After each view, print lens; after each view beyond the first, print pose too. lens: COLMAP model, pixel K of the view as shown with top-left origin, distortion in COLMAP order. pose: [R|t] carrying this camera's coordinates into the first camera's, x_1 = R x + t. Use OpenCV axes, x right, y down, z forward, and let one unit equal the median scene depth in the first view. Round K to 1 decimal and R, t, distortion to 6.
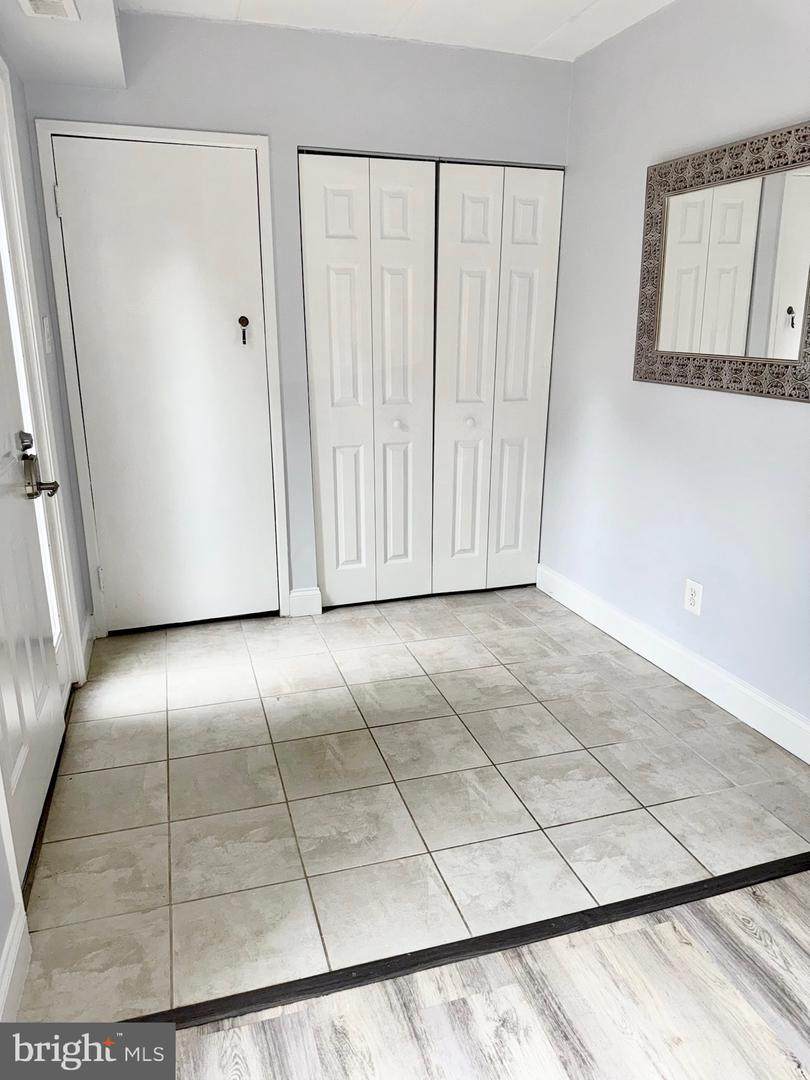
lens RADIAL K [[768.2, 0, 405.4], [0, 768.2, 533.4], [0, 0, 1]] dist [0.023881, -0.019311]
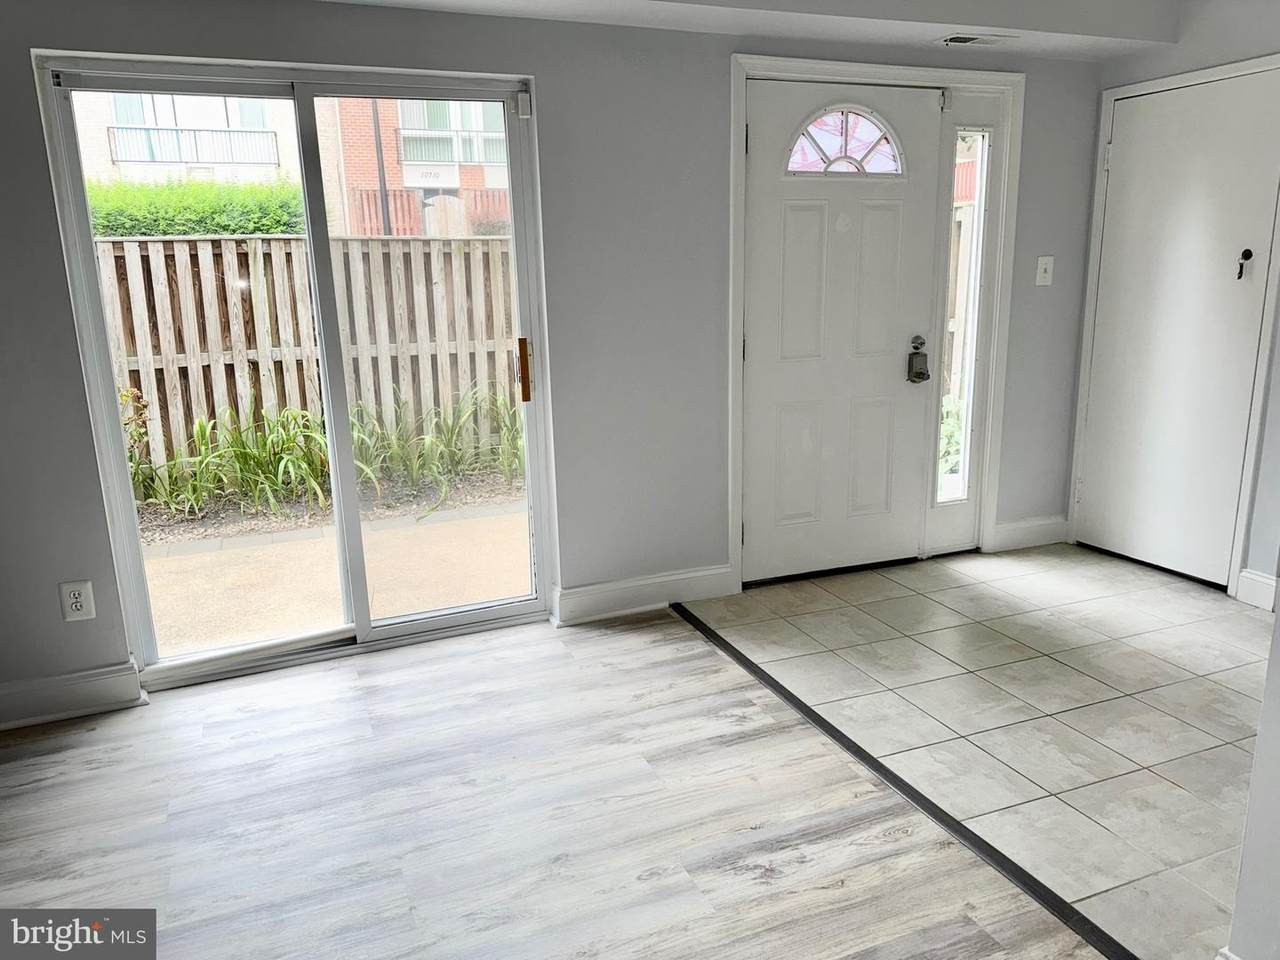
lens RADIAL K [[910.4, 0, 636.1], [0, 910.4, 479.8], [0, 0, 1]] dist [0.023881, -0.019311]
pose [[0.089481, 0.224244, -0.970416, 1.157393], [-0.255403, 0.946912, 0.195262, -0.069620], [0.962685, 0.230375, 0.142004, 0.290592]]
